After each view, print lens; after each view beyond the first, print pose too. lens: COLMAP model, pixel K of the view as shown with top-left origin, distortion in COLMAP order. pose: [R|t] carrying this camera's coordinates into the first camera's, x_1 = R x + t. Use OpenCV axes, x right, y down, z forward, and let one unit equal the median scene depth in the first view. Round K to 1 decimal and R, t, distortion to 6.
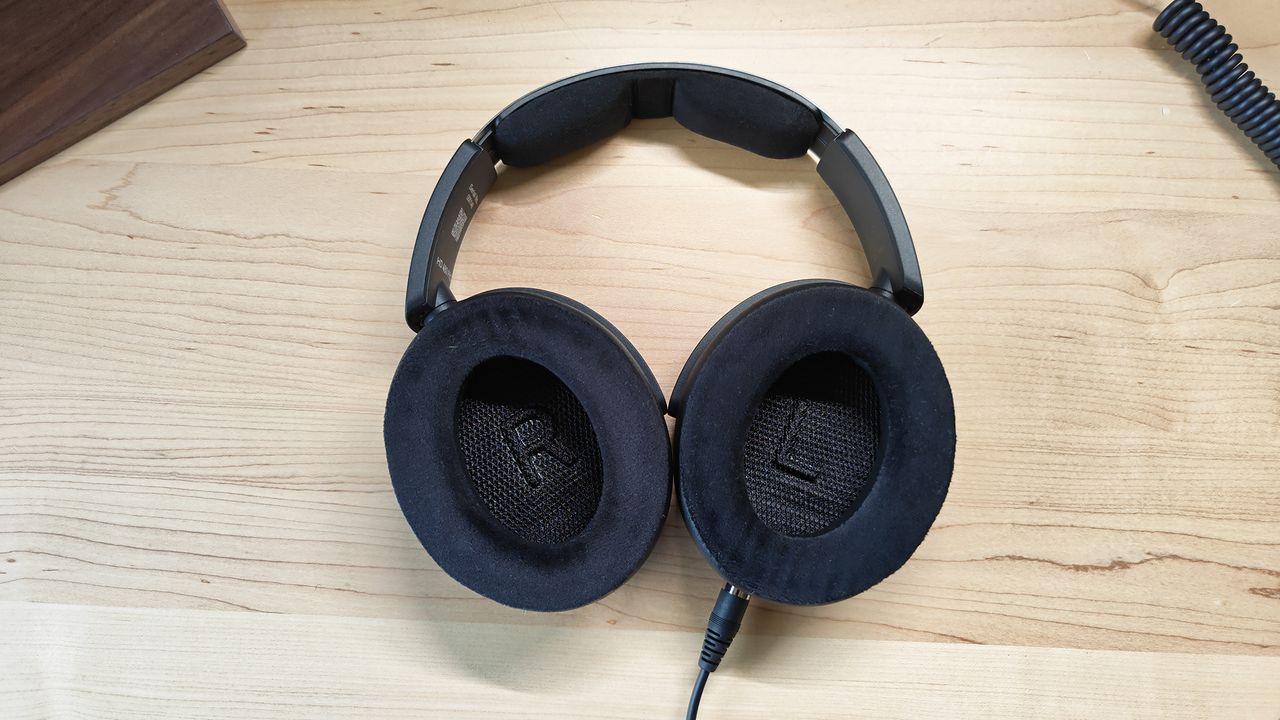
lens RADIAL K [[931.8, 0, 638.3], [0, 931.8, 294.5], [0, 0, 1]] dist [-0.003993, -0.000194]
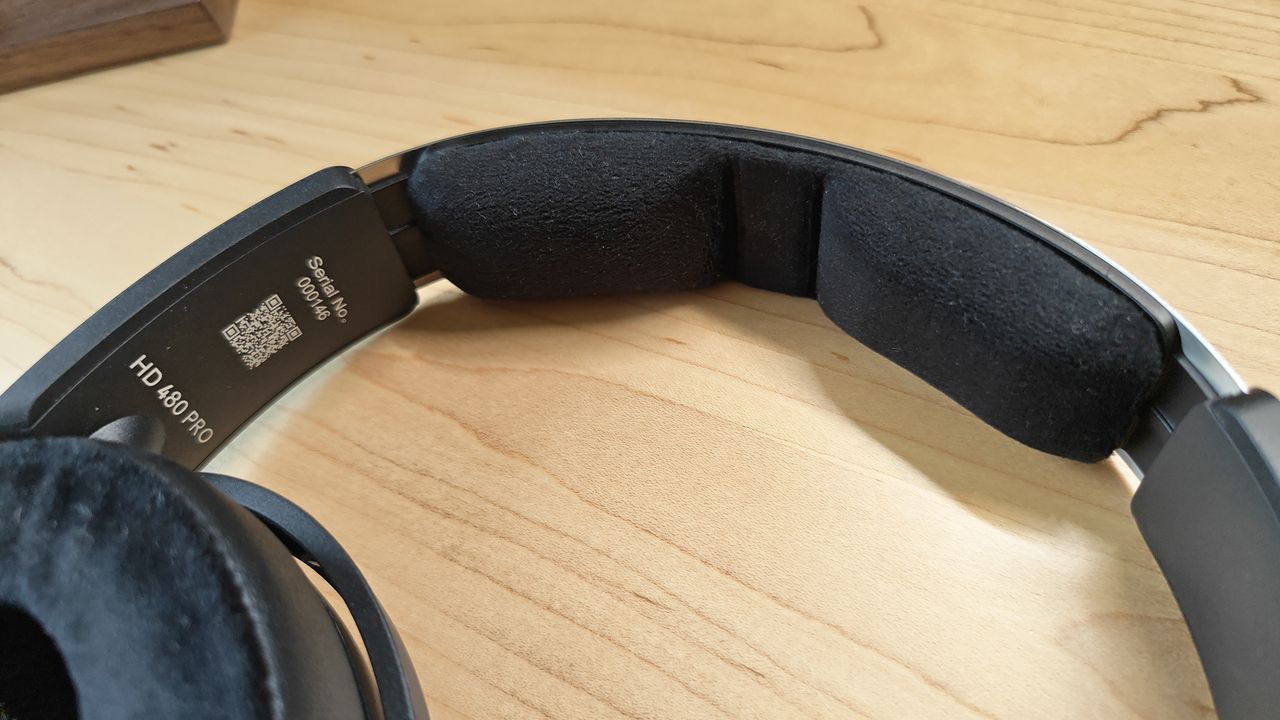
lens RADIAL K [[931.8, 0, 638.3], [0, 931.8, 294.5], [0, 0, 1]] dist [-0.003993, -0.000194]
pose [[0.902209, 0.261384, -0.343069, 0.114986], [-0.373261, 0.871727, -0.317441, -0.013255], [0.216089, 0.414453, 0.884044, 0.568596]]
